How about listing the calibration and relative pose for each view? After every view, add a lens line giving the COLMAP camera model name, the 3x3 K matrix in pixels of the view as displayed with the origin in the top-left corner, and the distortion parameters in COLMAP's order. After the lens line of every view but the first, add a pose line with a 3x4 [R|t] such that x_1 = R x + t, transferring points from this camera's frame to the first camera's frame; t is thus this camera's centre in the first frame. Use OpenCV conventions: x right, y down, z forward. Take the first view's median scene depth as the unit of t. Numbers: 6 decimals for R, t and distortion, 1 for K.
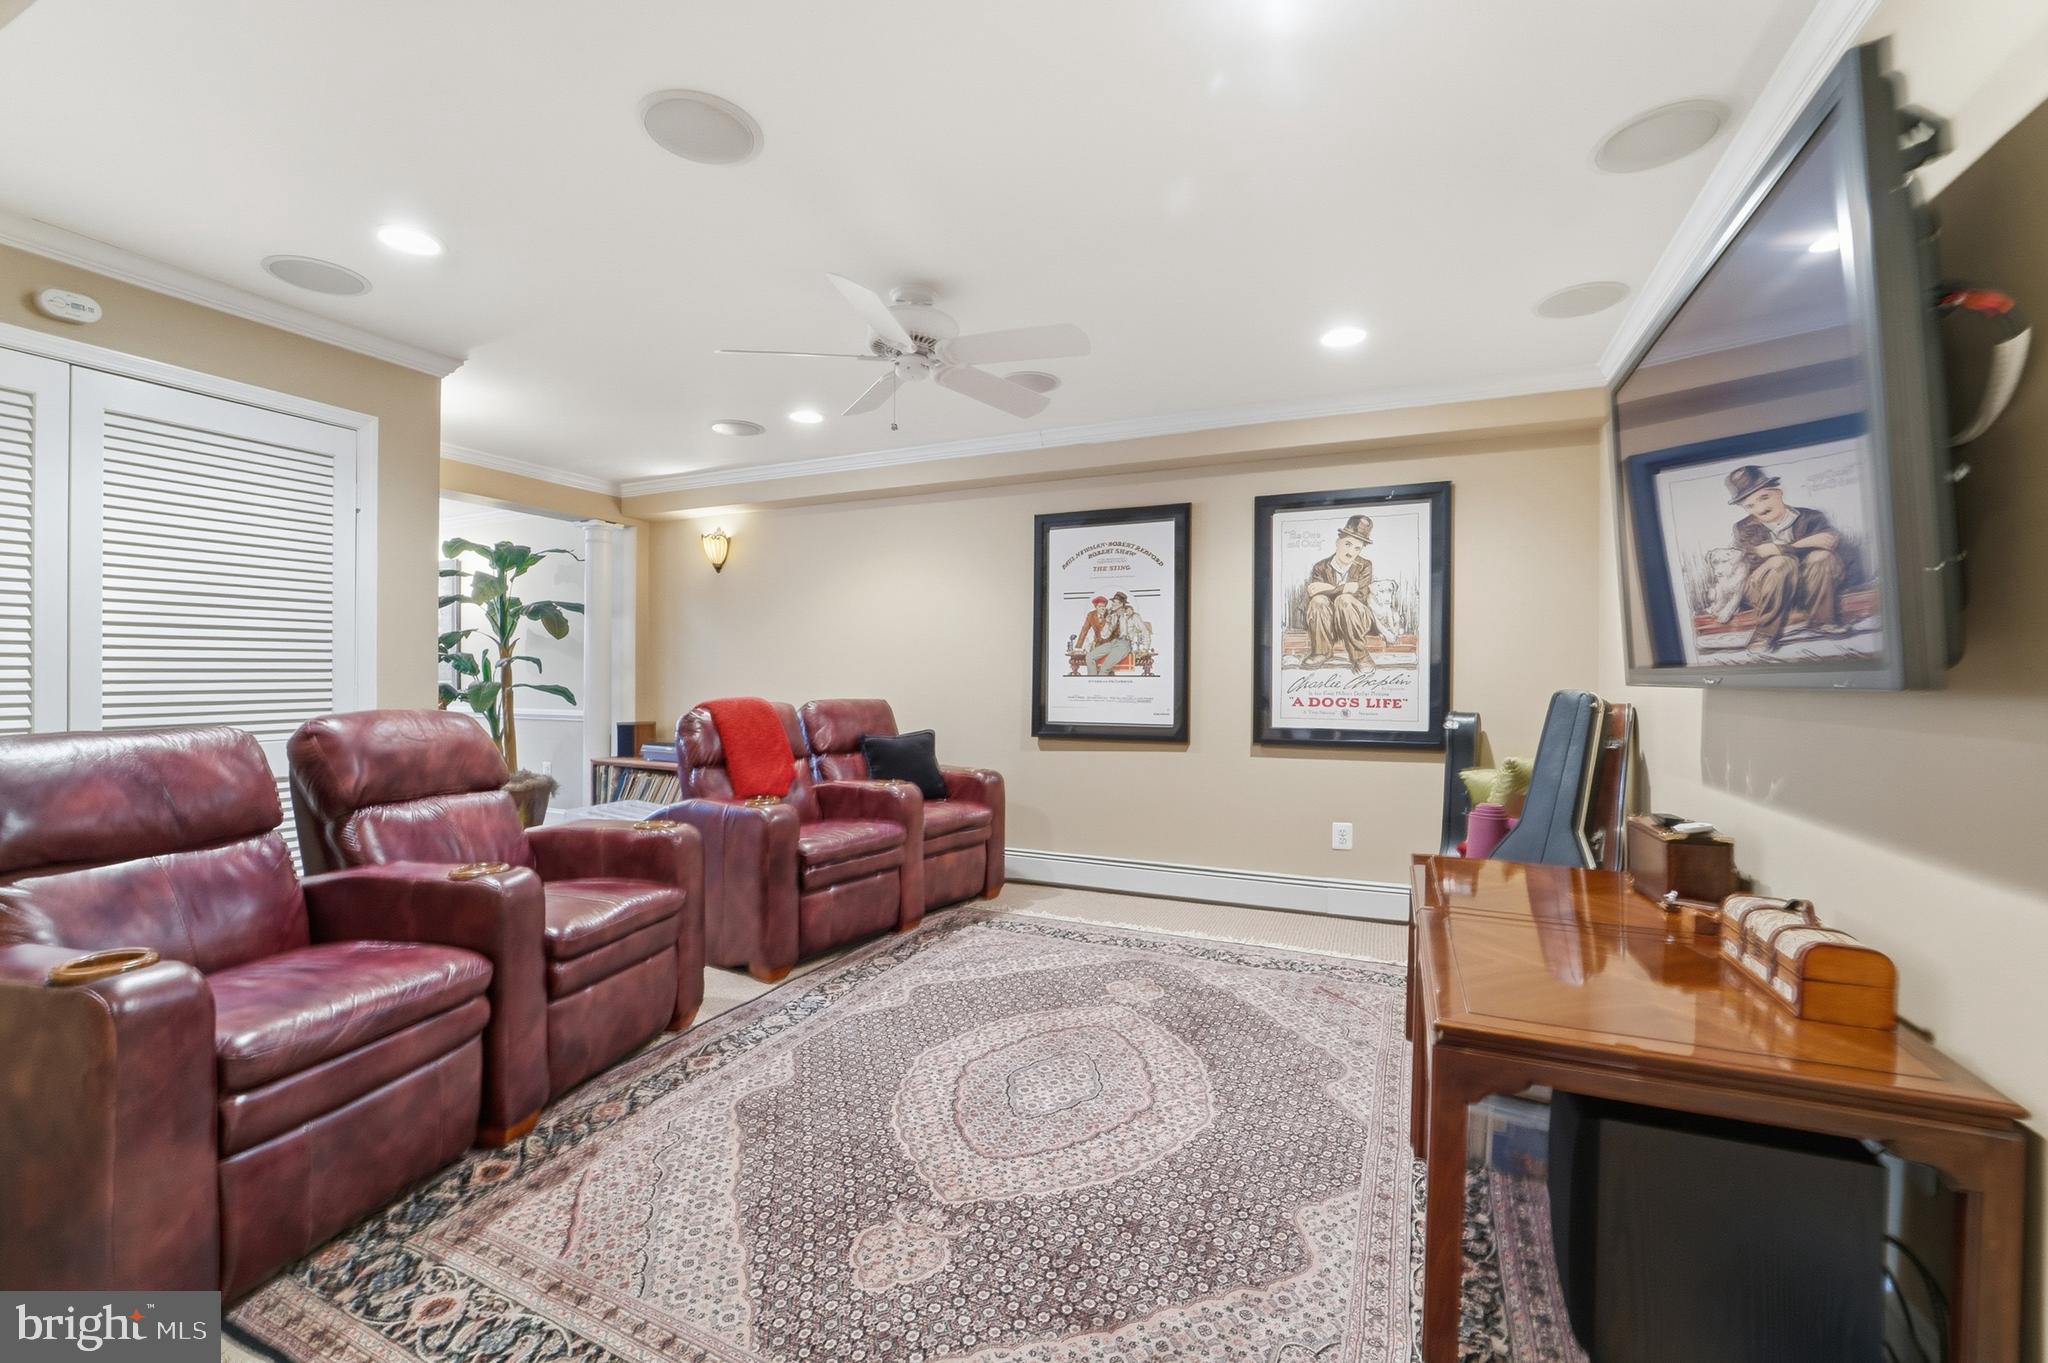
lens RADIAL K [[857.4, 0, 1002.6], [0, 857.4, 680.6], [0, 0, 1]] dist [-0.020702, -0.000161]
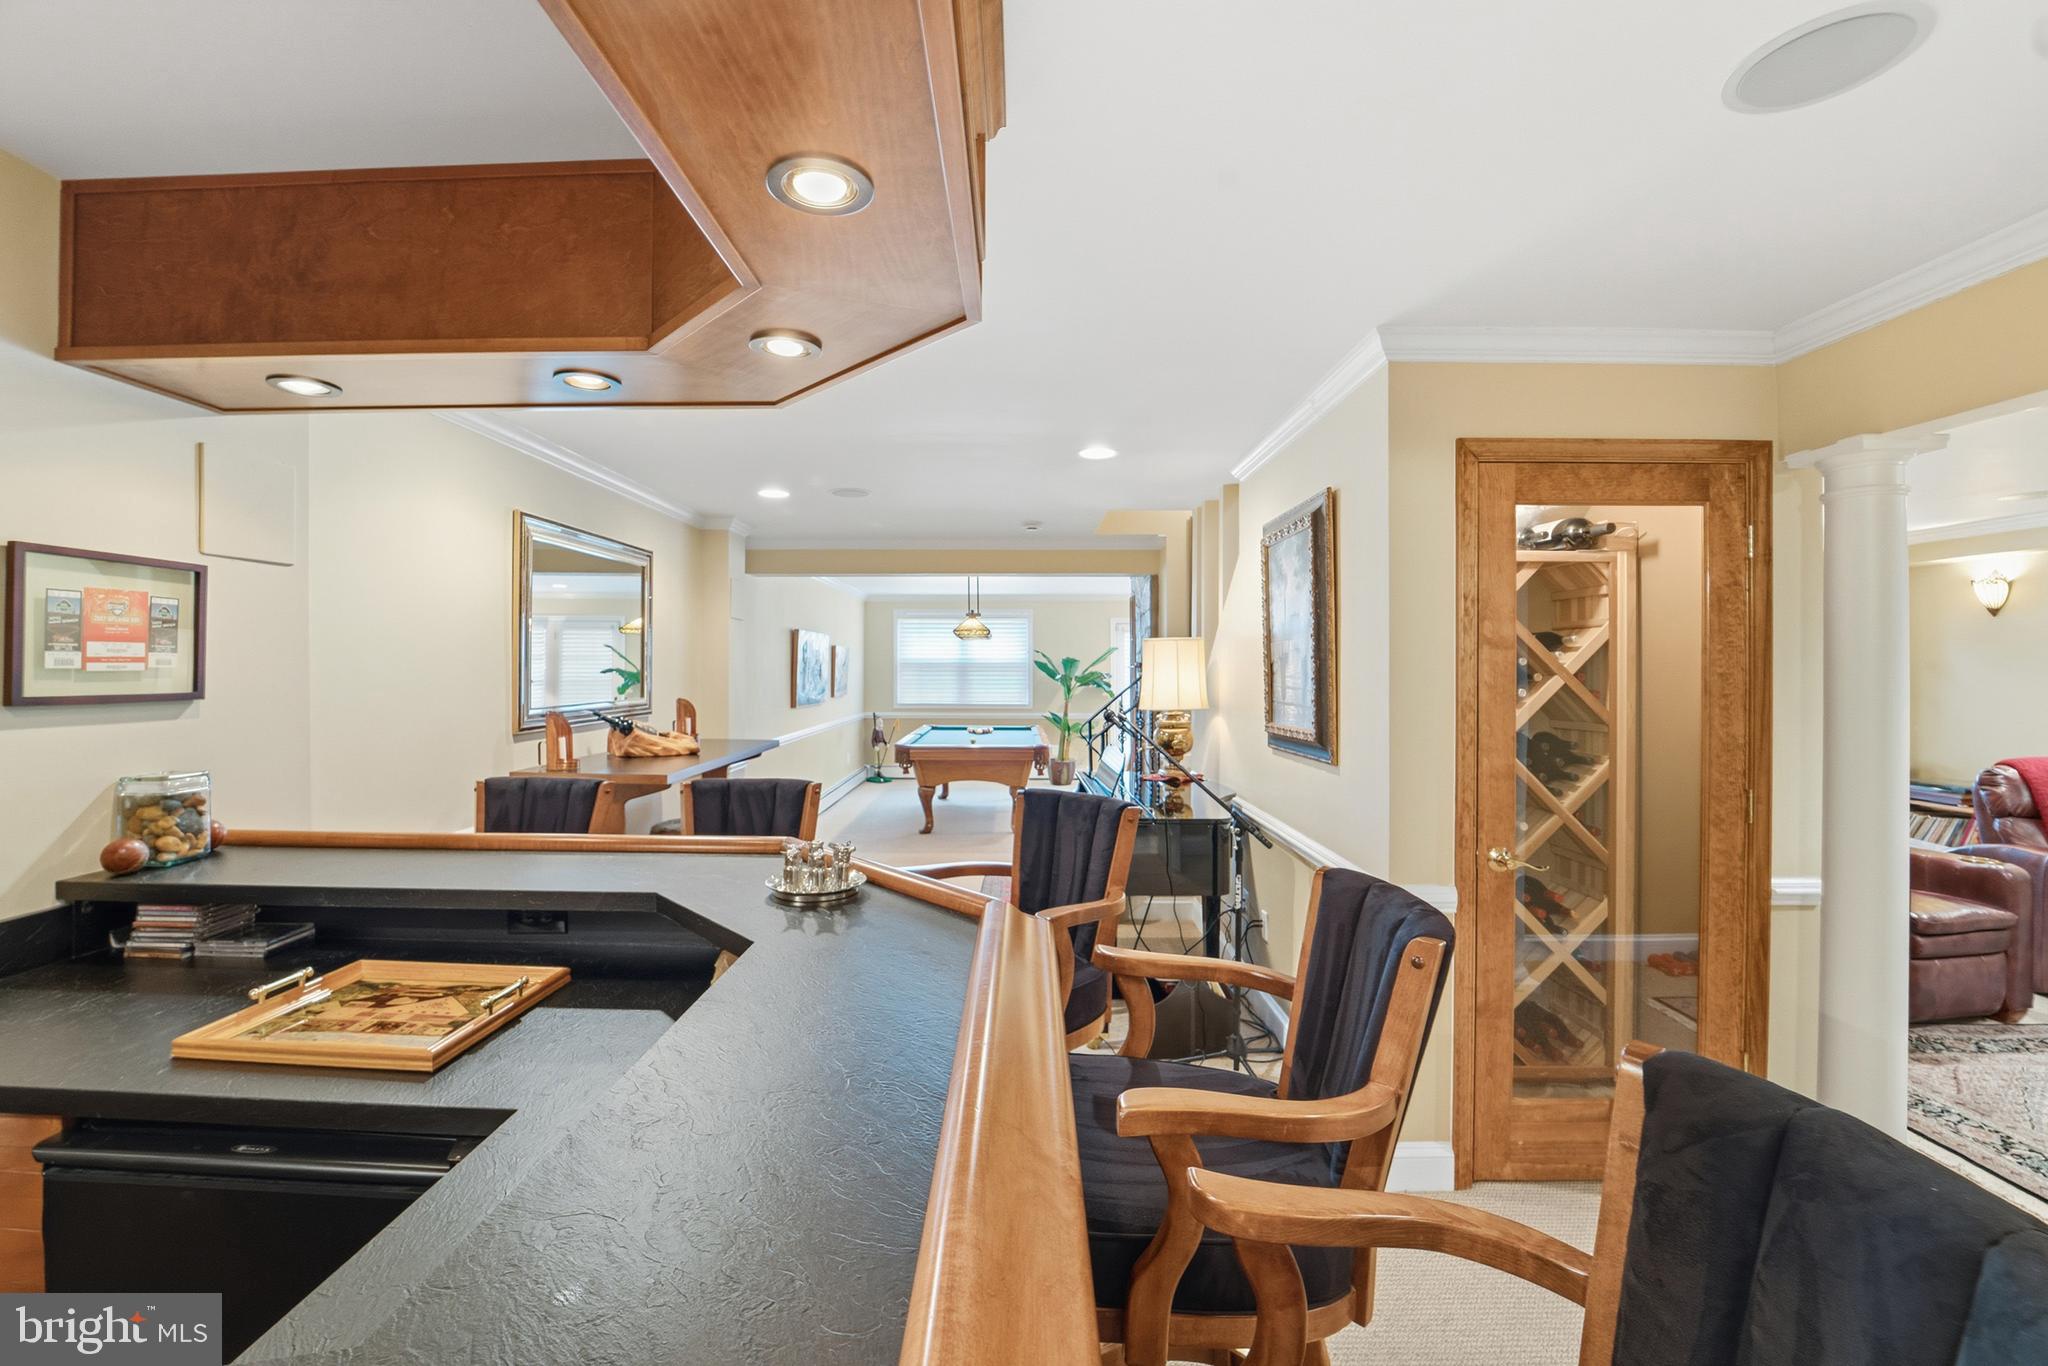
lens RADIAL K [[846.5, 0, 1024.1], [0, 846.5, 666.2], [0, 0, 1]] dist [-0.031673, 0.005896]
pose [[0.413935, -0.006072, -0.910286, 0.114810], [-0.006483, 0.999933, -0.009619, -0.092734], [0.910283, 0.009883, 0.413868, -0.741780]]
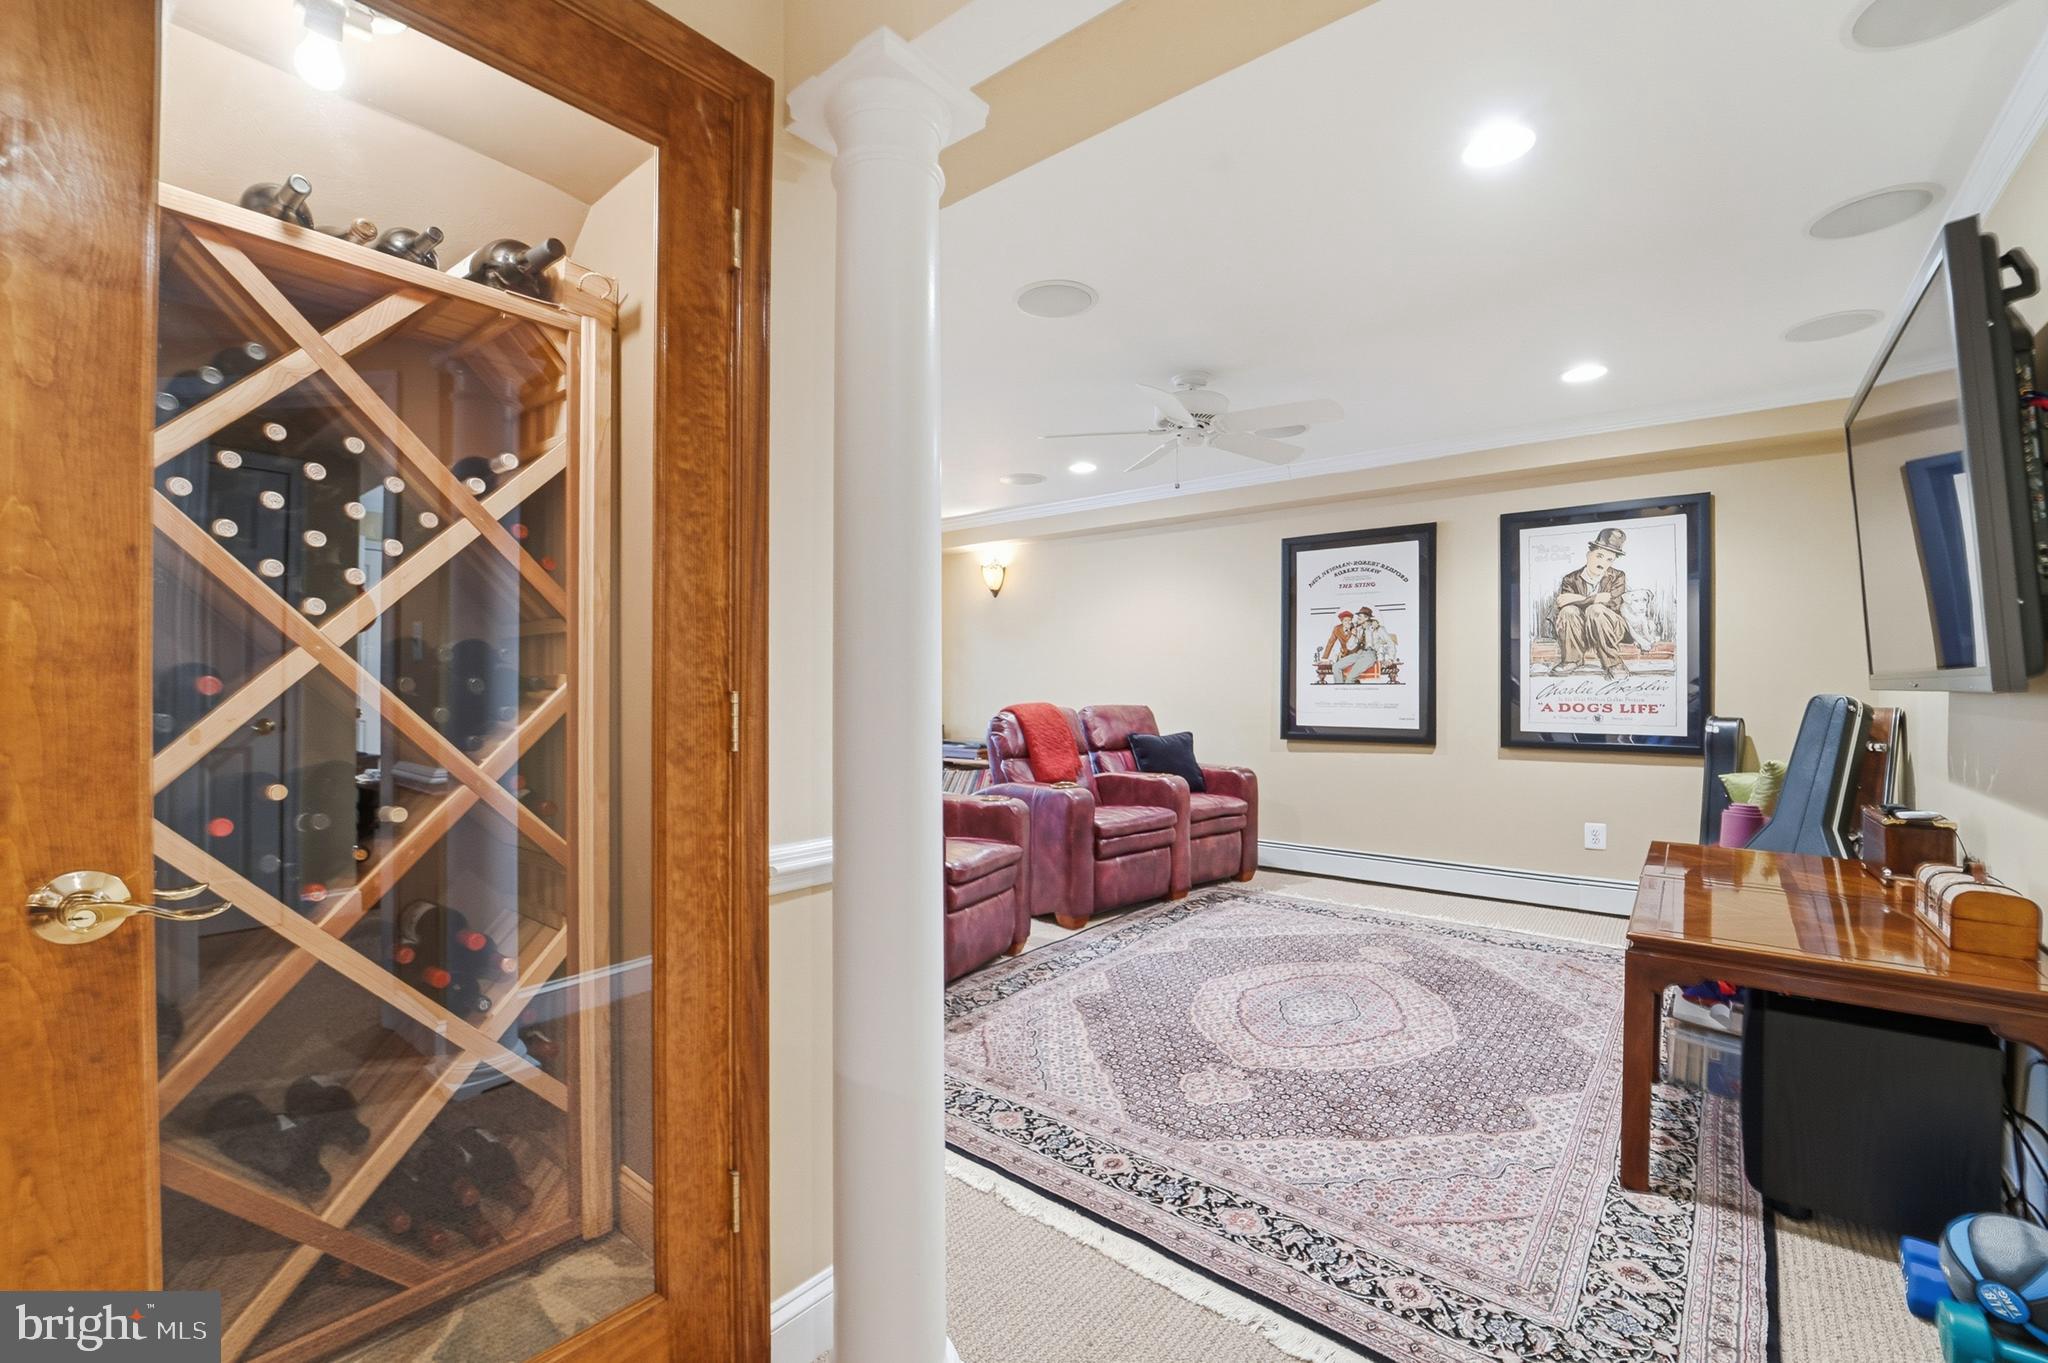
lens RADIAL K [[857.4, 0, 1002.6], [0, 857.4, 680.6], [0, 0, 1]] dist [-0.020702, -0.000161]
pose [[0.967303, -0.005704, -0.253558, -0.049746], [0.003104, 0.999938, -0.010653, 0.001171], [0.253604, 0.009518, 0.967261, -0.241140]]
